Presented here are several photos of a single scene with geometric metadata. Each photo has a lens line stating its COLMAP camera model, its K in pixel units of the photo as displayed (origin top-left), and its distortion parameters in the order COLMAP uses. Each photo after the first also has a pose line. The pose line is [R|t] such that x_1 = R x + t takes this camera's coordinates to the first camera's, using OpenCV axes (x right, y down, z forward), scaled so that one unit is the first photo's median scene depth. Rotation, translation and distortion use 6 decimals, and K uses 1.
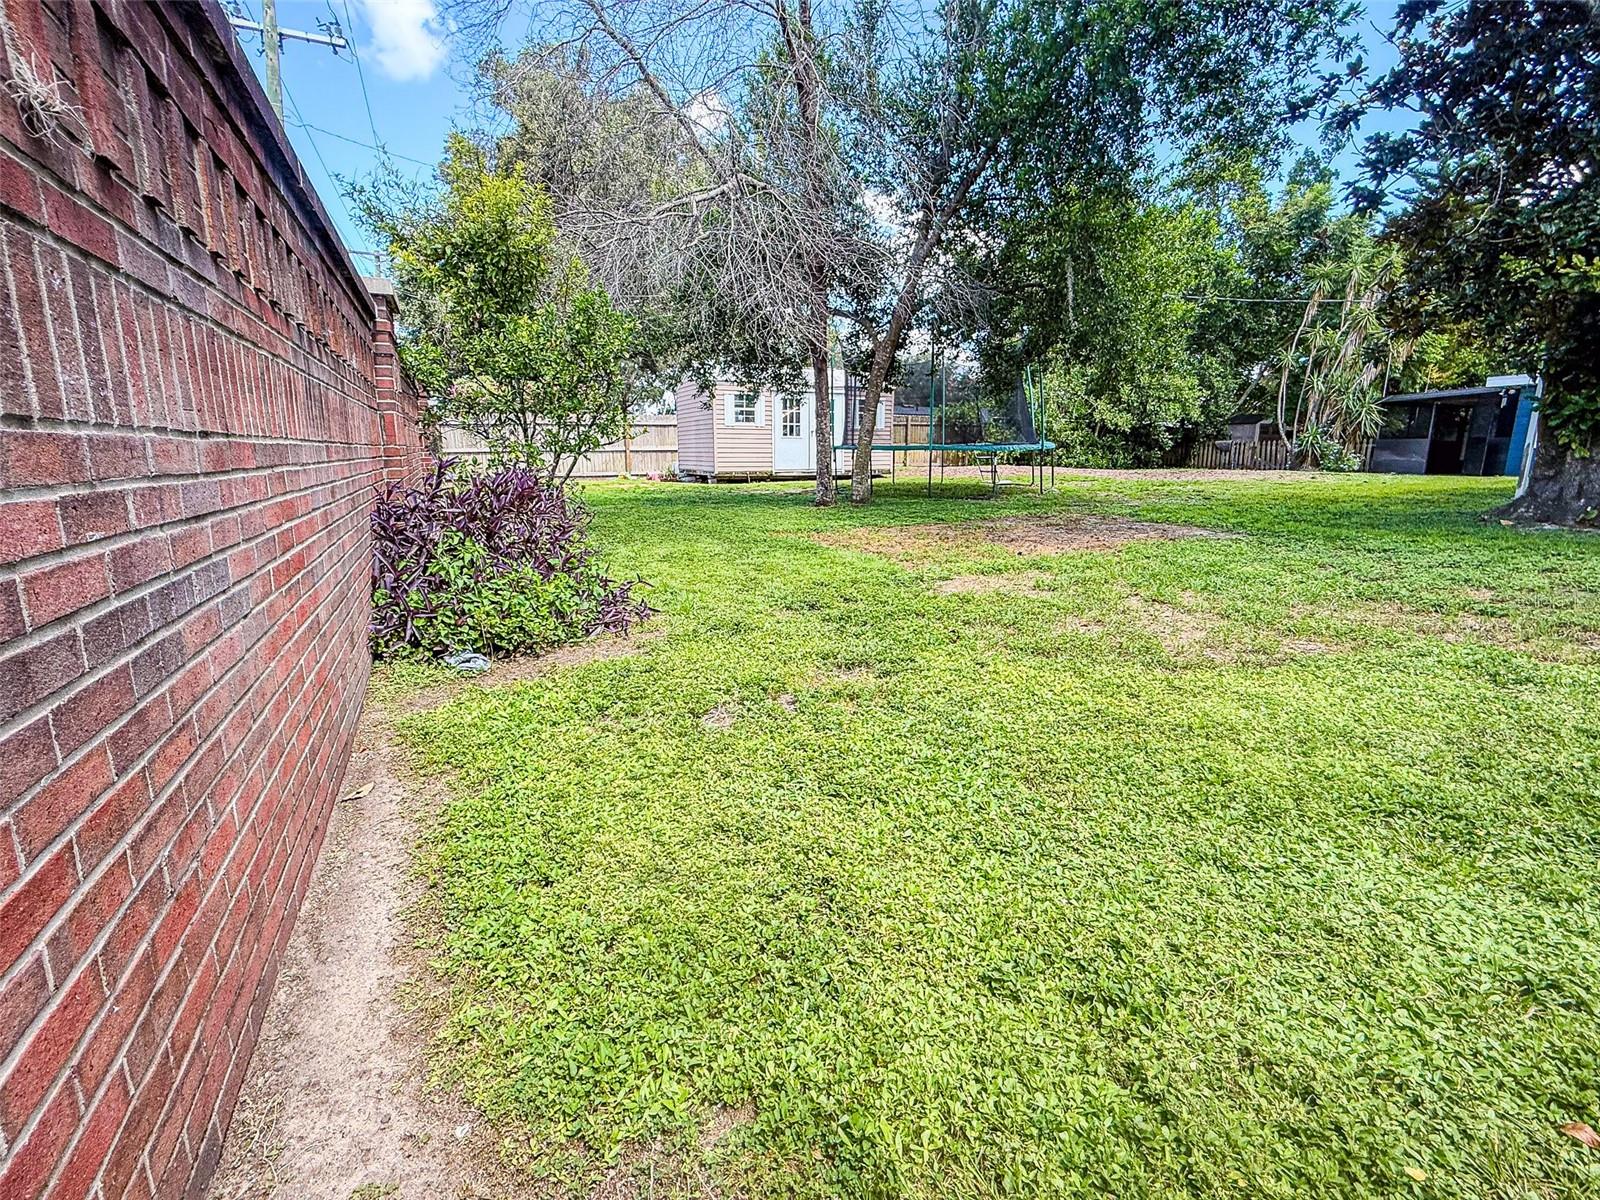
lens RADIAL K [[702.1, 0, 799.7], [0, 702.1, 600.0], [0, 0, 1]] dist [-0.000740, 0.000242]
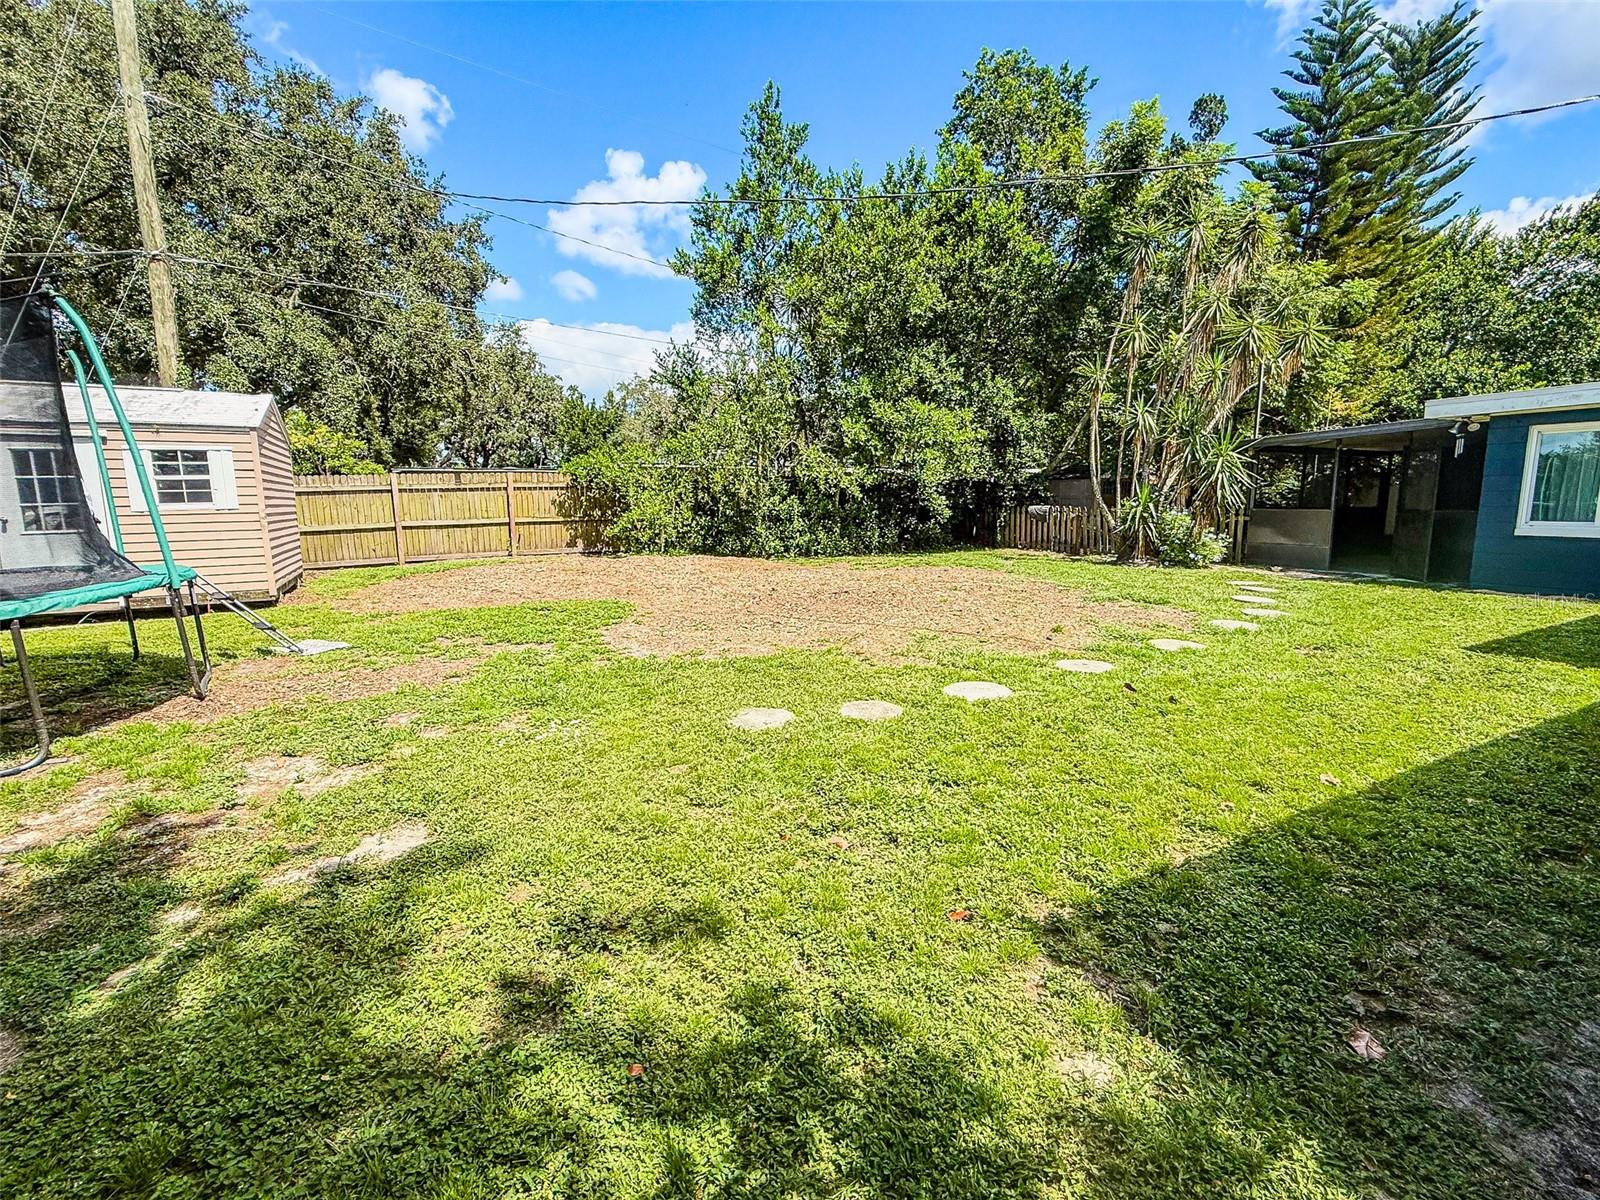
lens RADIAL K [[702.1, 0, 799.3], [0, 702.1, 598.8], [0, 0, 1]] dist [-0.000740, 0.000242]
pose [[0.998507, -0.020496, 0.050642, 0.386136], [0.023641, 0.997777, -0.062310, -0.117983], [-0.049252, 0.063414, 0.996771, 0.406396]]
